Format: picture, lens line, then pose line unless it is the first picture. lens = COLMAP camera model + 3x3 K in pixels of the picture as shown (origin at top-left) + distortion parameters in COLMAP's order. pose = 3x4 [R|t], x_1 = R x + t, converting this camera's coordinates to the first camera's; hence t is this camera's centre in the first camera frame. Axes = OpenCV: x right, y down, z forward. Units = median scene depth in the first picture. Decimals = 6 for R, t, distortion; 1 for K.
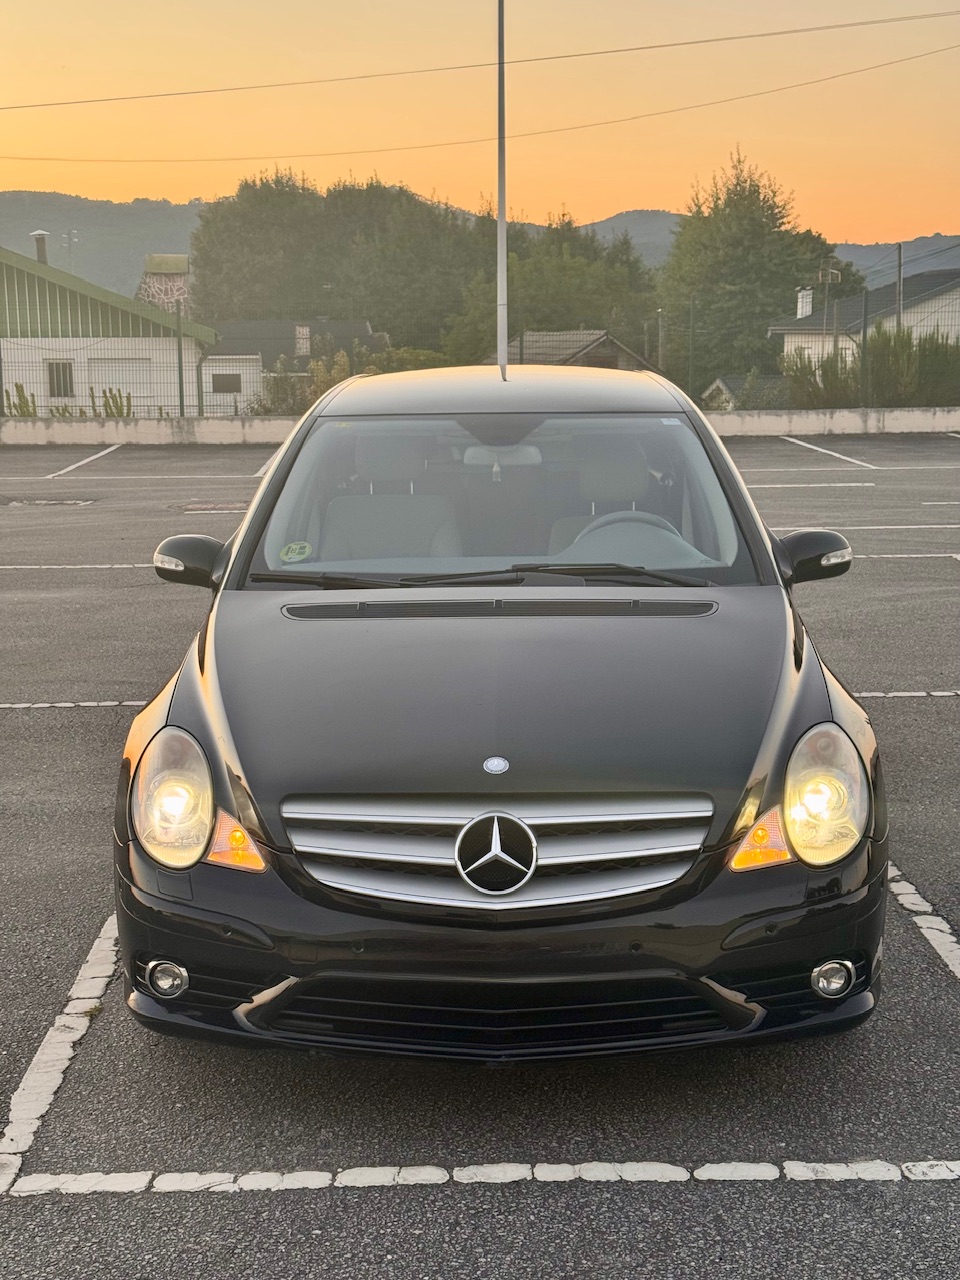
lens RADIAL K [[1786.0, 0, 459.8], [0, 1786.0, 628.6], [0, 0, 1]] dist [0.125437, 0.000000]
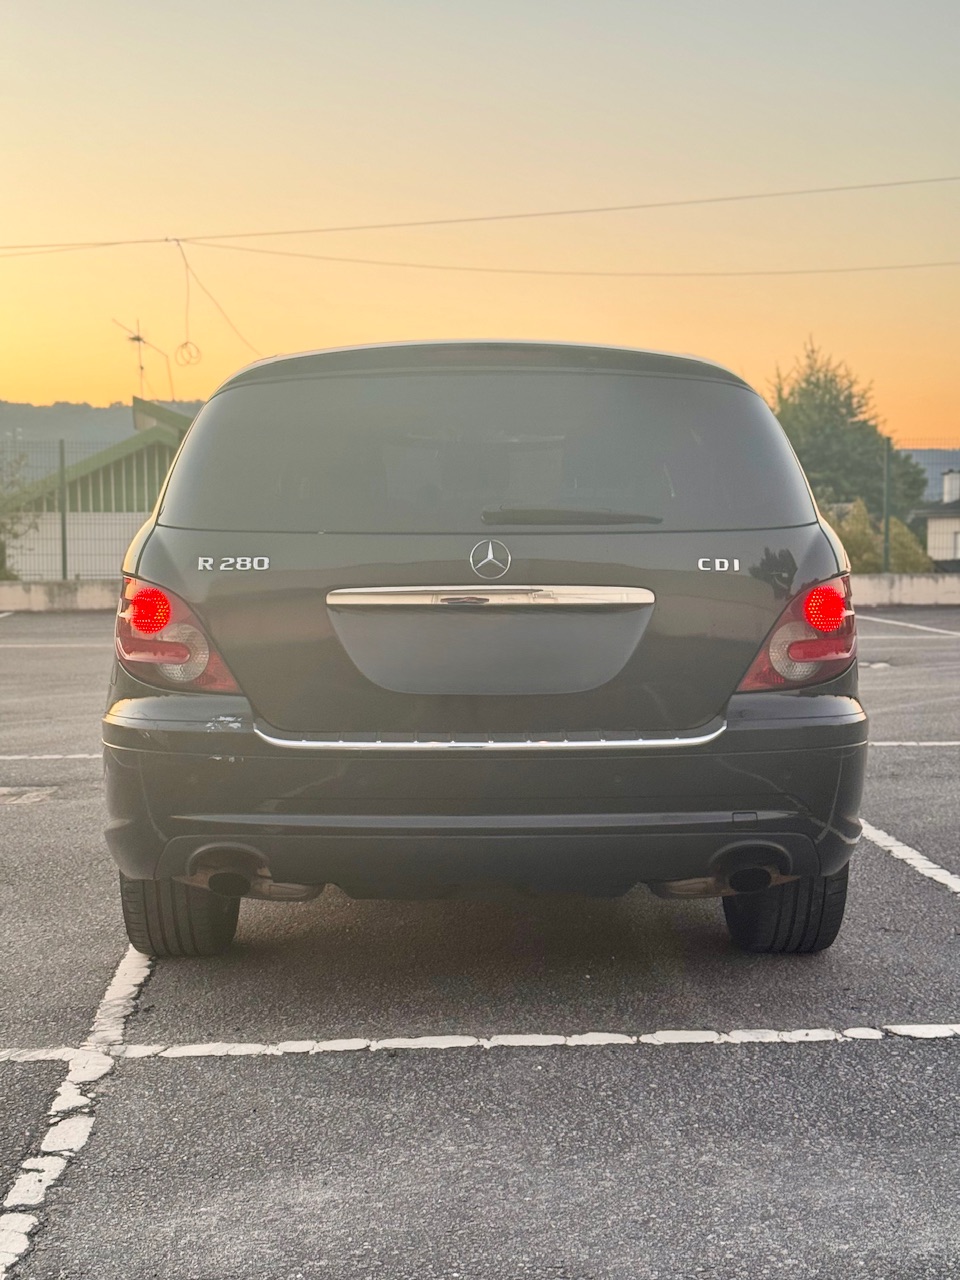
lens RADIAL K [[1786.0, 0, 478.5], [0, 1786.0, 664.3], [0, 0, 1]] dist [0.125437, 0.000000]
pose [[0.998599, 0.001322, 0.052893, -1.372225], [0.003446, 0.995941, -0.089940, -0.003354], [-0.052797, 0.089996, 0.994542, 0.775754]]
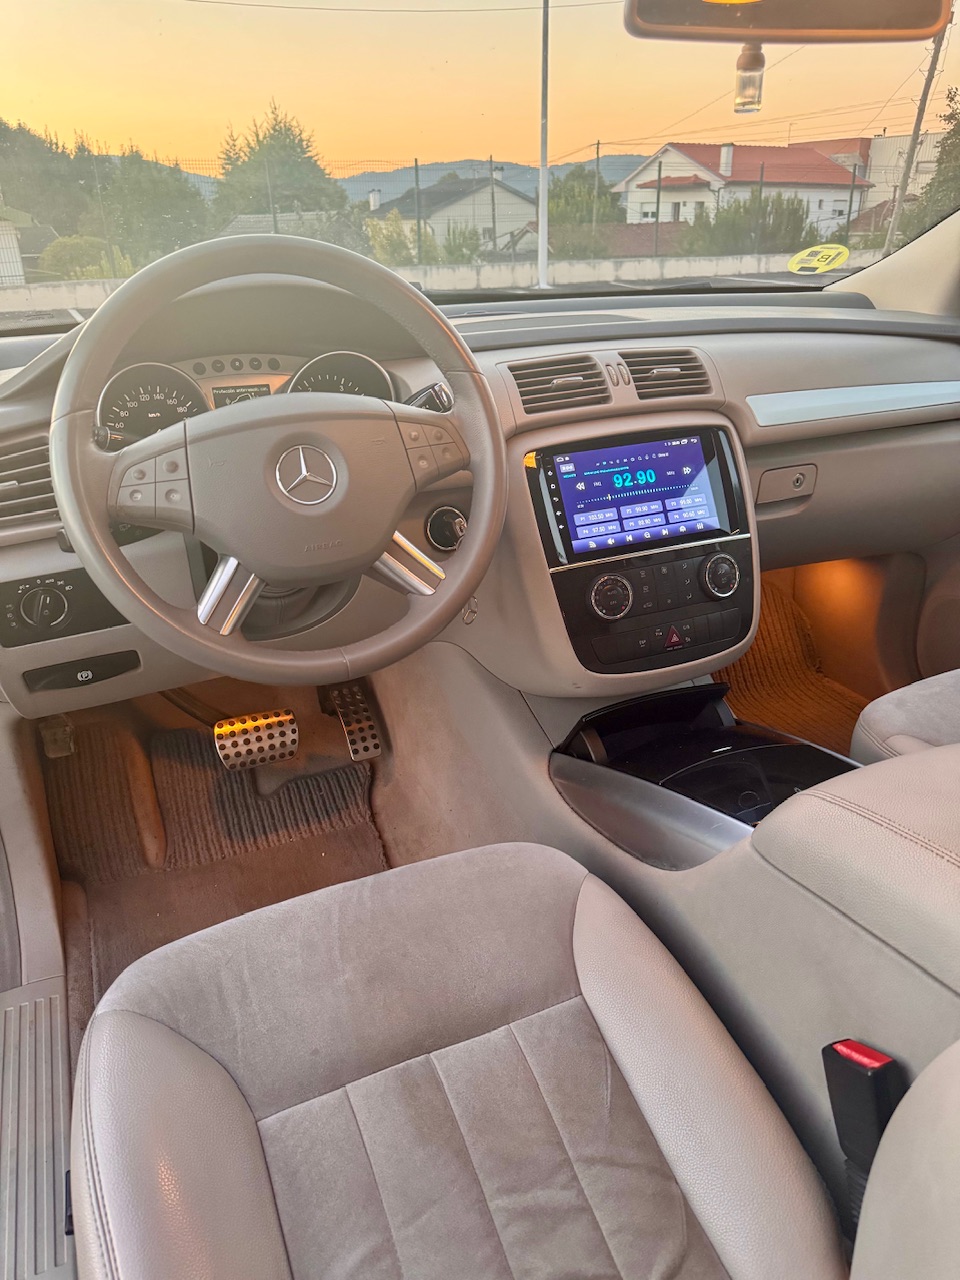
lens RADIAL K [[911.5, 0, 480.0], [0, 911.5, 641.0], [0, 0, 1]] dist [0.027033, -0.035444]
pose [[0.904131, -0.183031, 0.386065, -1.396634], [0.078496, 0.959373, 0.271001, -0.195433], [-0.419982, -0.214716, 0.881766, 1.805621]]
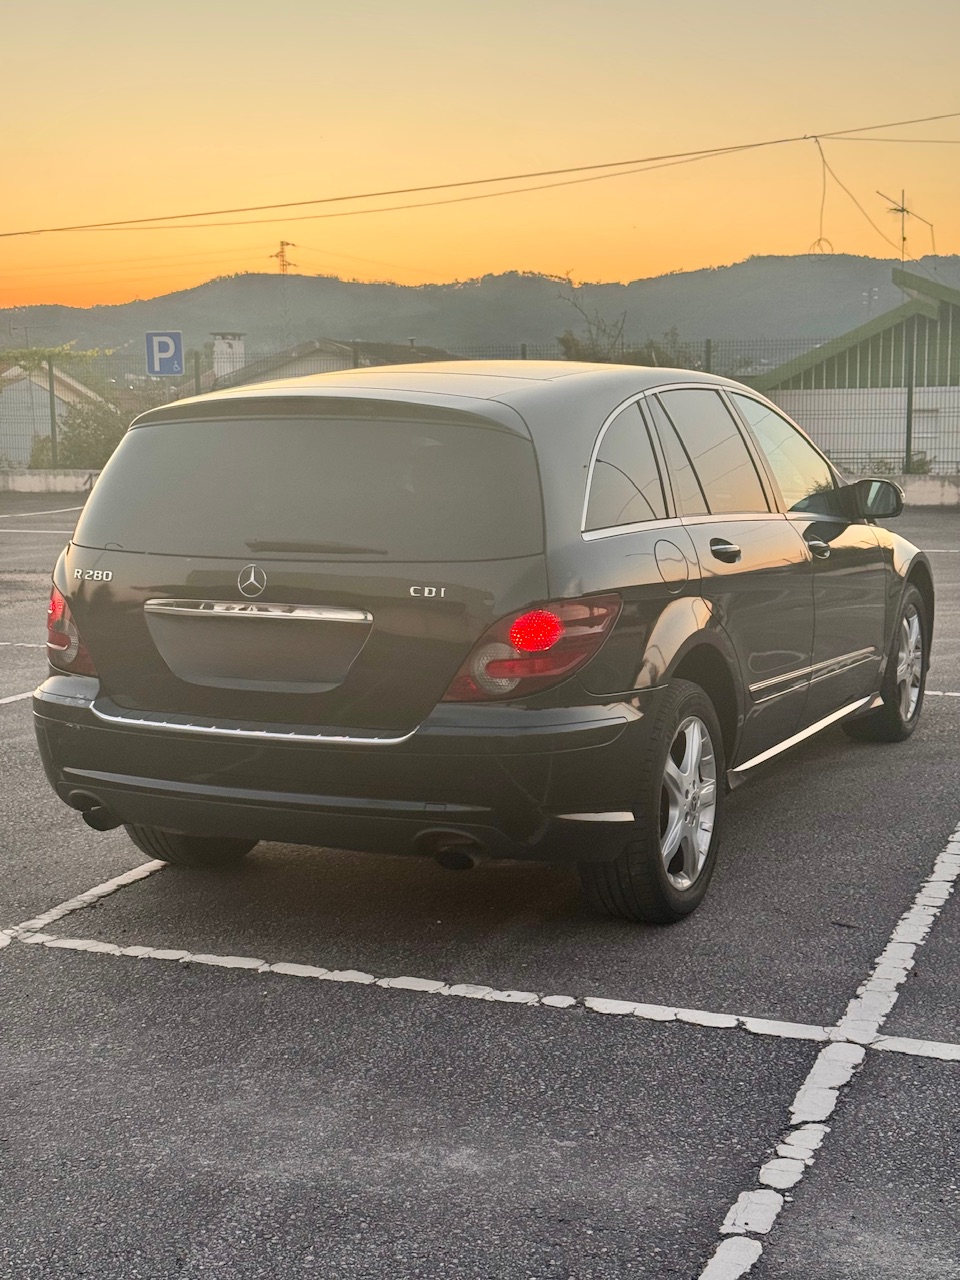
lens RADIAL K [[1786.0, 0, 476.7], [0, 1786.0, 650.8], [0, 0, 1]] dist [0.125437, 0.000000]
pose [[0.916351, 0.055133, -0.396562, -0.909282], [-0.062856, 0.998001, -0.006493, -0.071874], [0.395411, 0.030876, 0.917985, 0.724423]]
